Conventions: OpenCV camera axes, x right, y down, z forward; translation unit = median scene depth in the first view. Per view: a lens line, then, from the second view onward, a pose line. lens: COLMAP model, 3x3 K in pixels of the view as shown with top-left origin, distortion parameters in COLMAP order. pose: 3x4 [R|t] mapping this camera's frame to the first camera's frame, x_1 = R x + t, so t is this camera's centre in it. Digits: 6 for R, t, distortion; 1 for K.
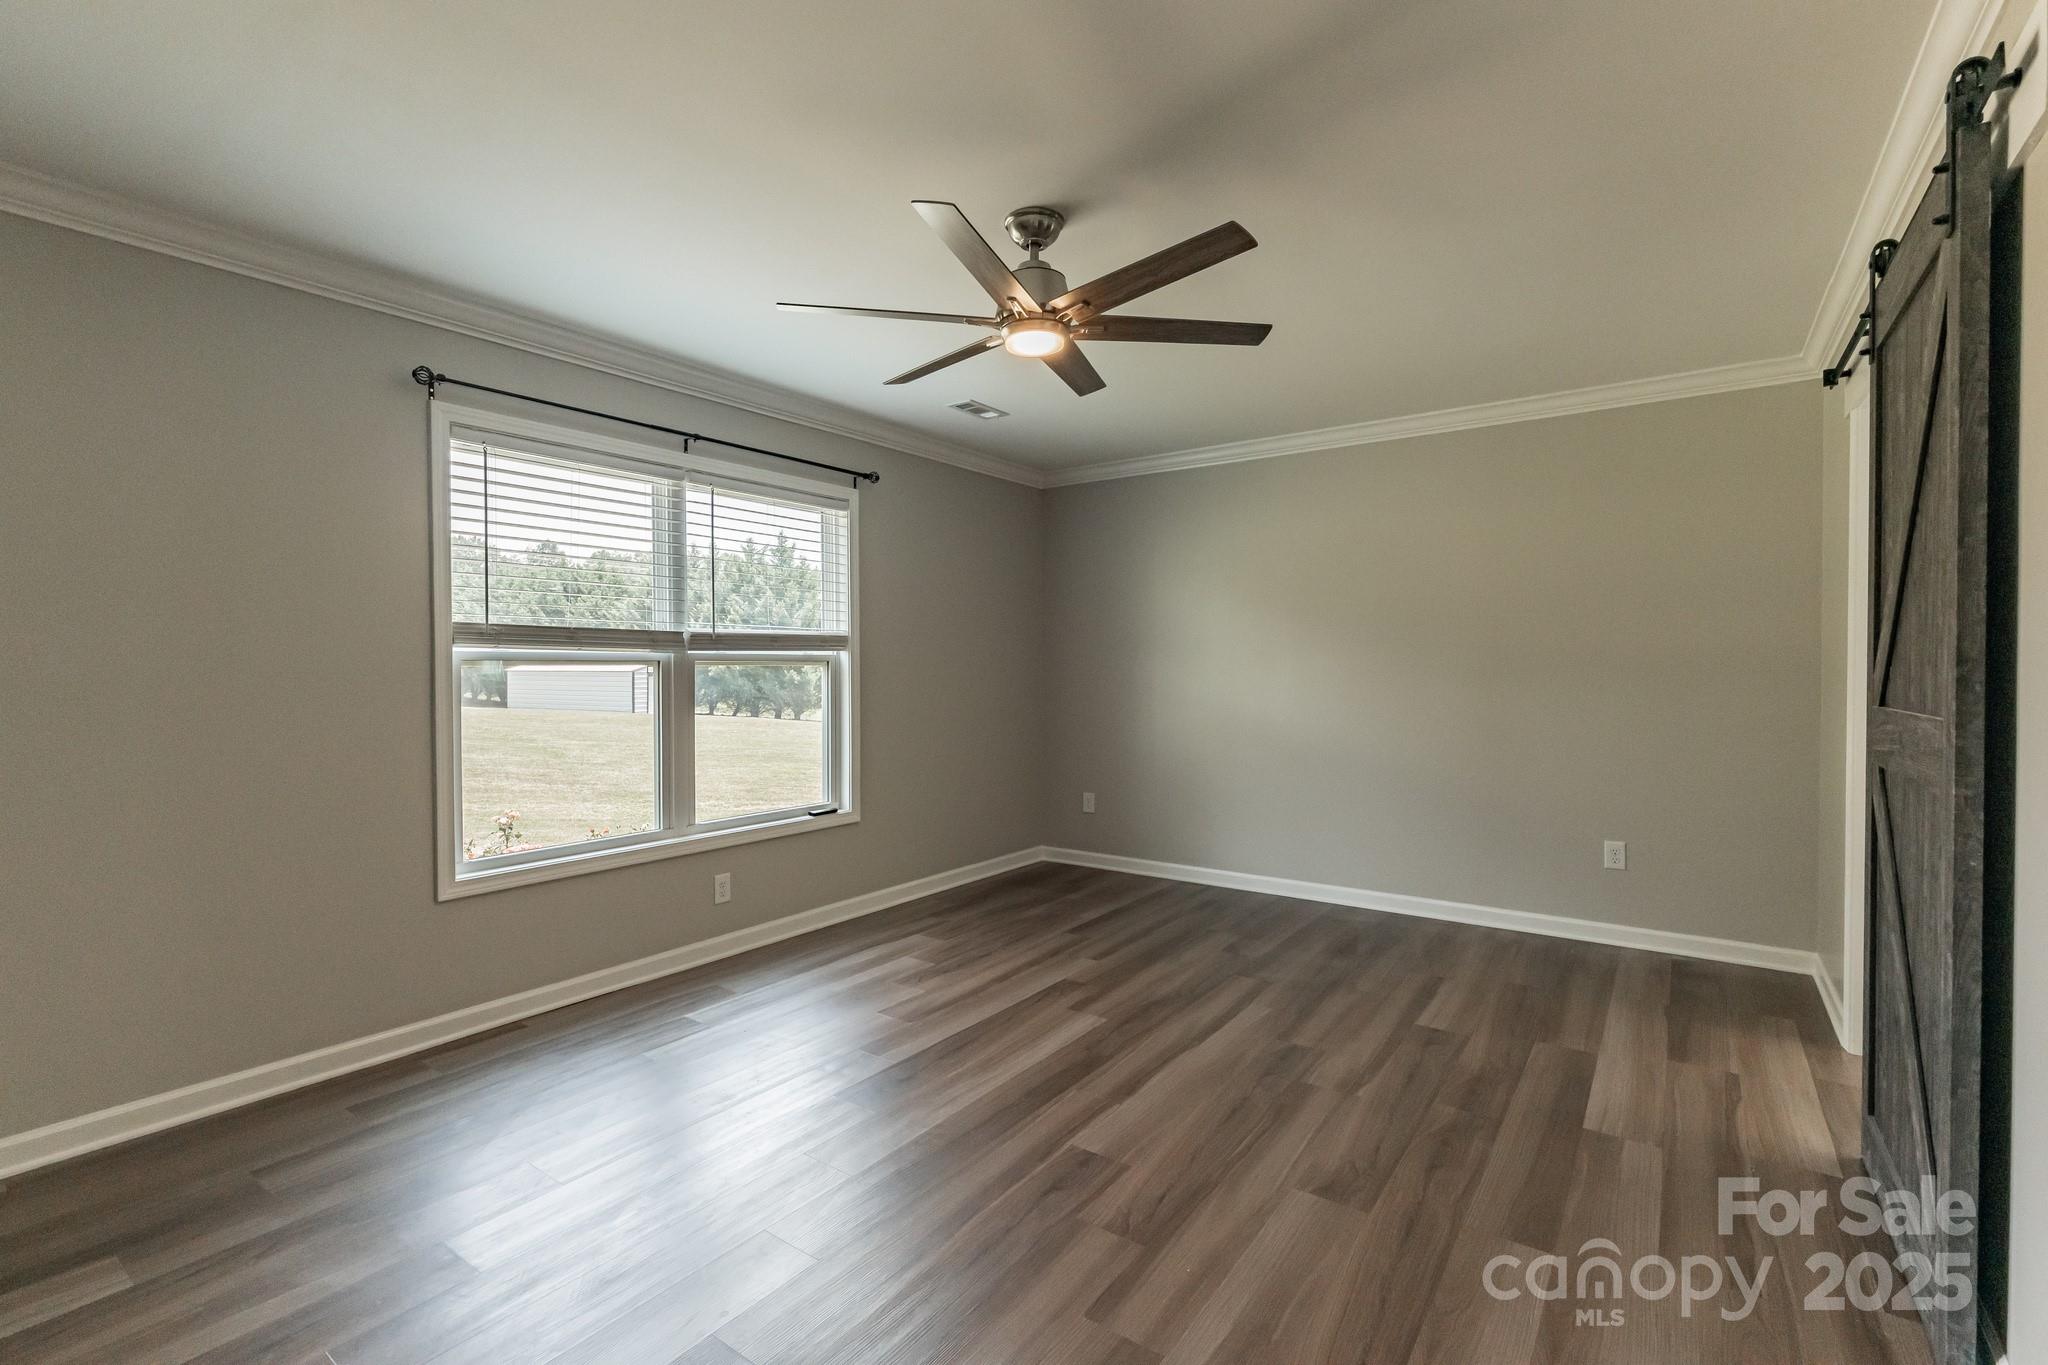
lens RADIAL K [[903.3, 0, 1024.0], [0, 903.3, 682.5], [0, 0, 1]] dist [0.000212, 0.000086]
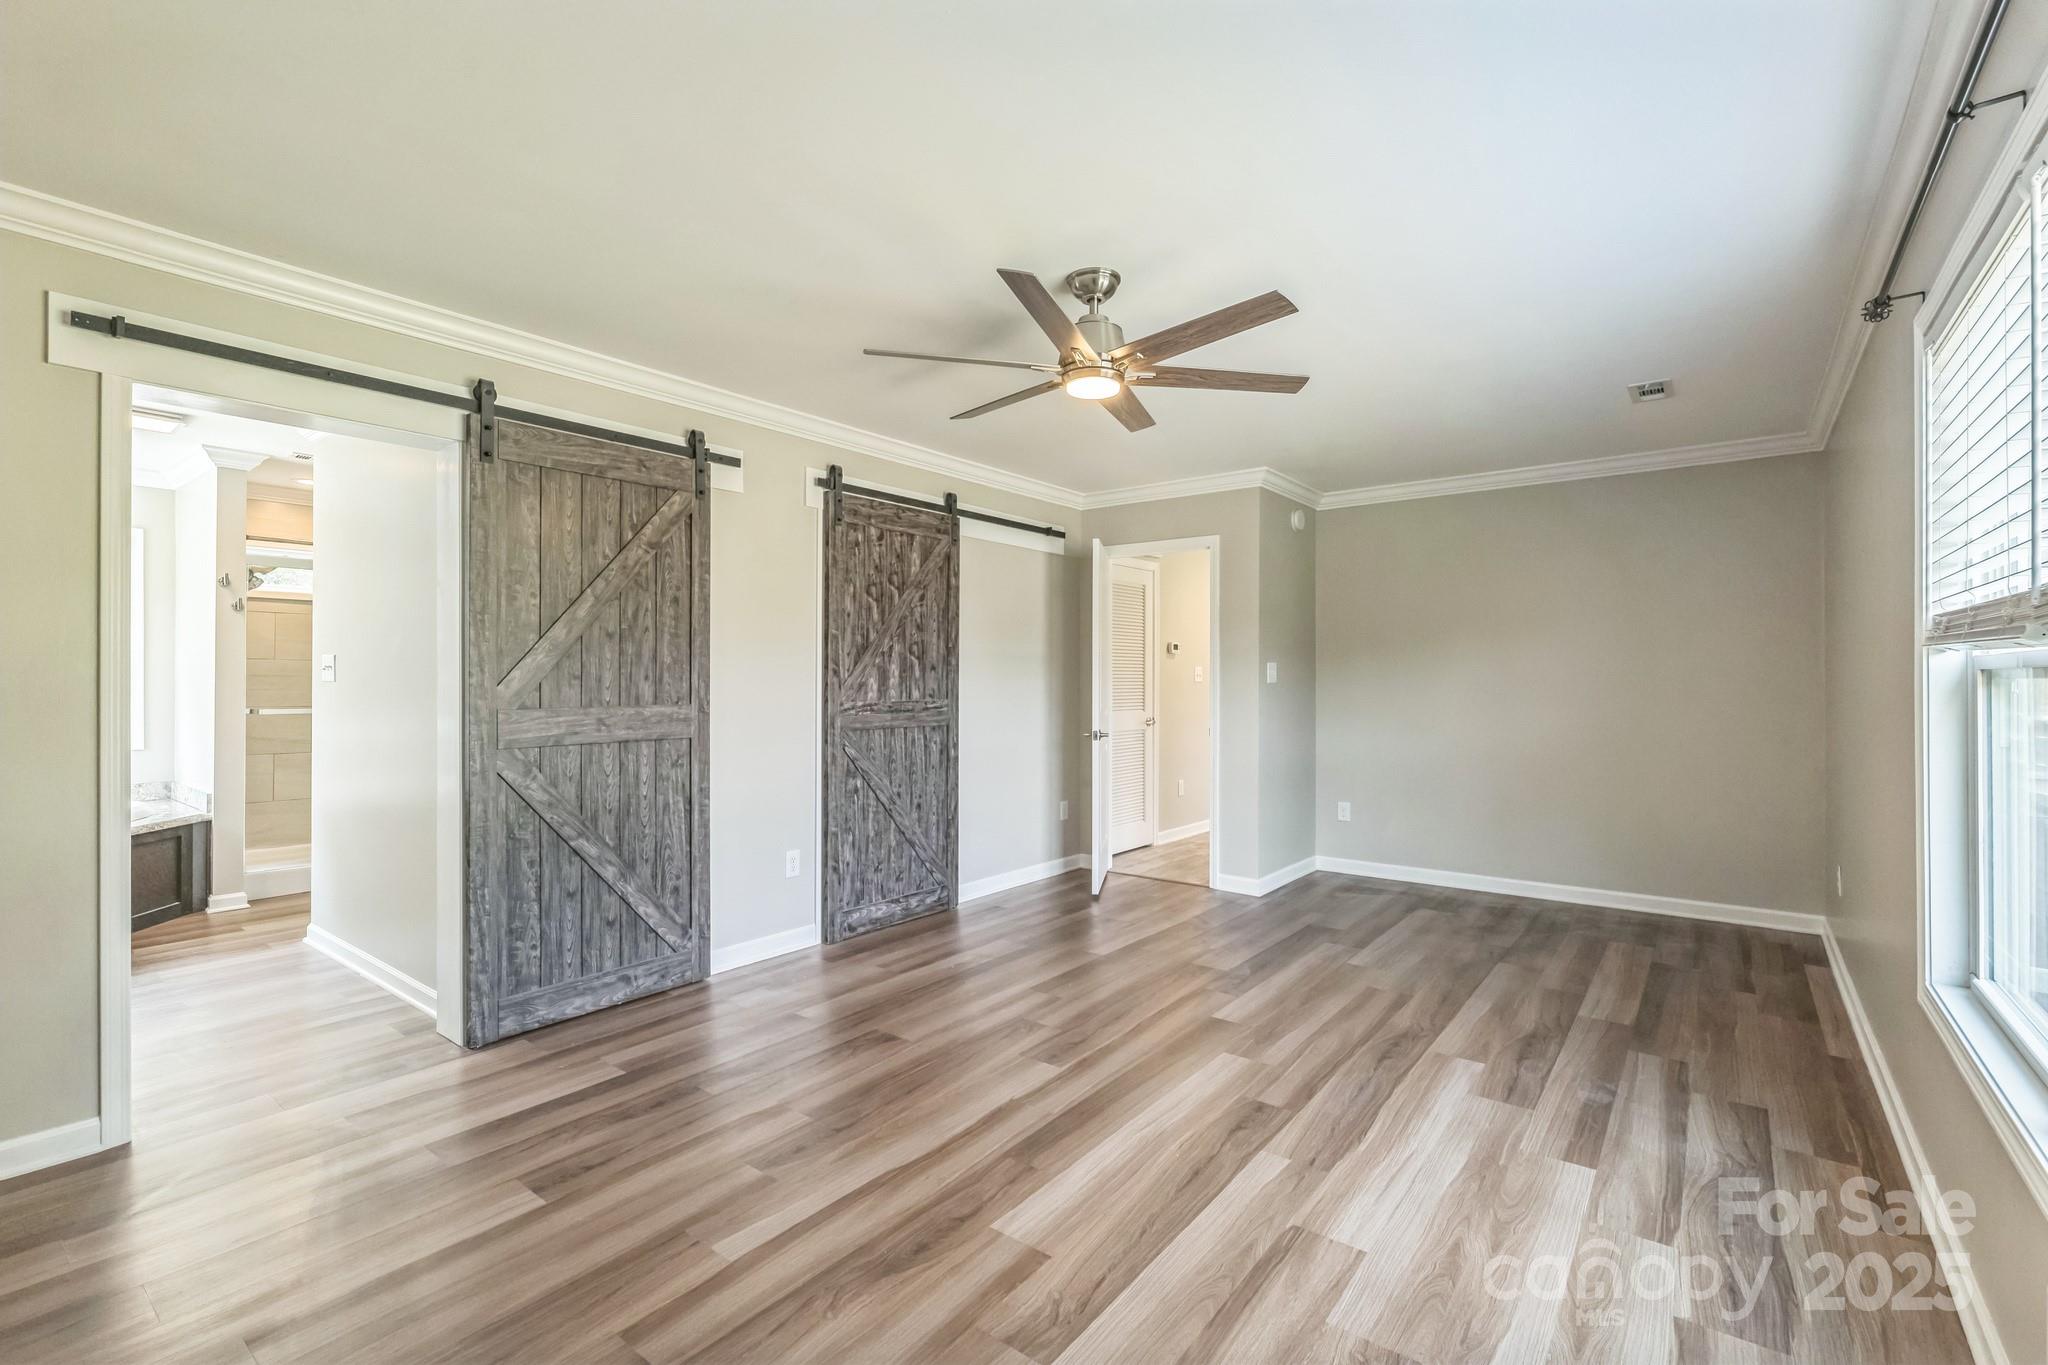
lens RADIAL K [[903.3, 0, 1024.0], [0, 903.3, 682.5], [0, 0, 1]] dist [0.000212, 0.000086]
pose [[-0.999543, 0.001964, 0.030180, 0.062328], [0.002623, 0.999759, 0.021797, -0.040636], [-0.030130, 0.021866, -0.999307, 2.114674]]
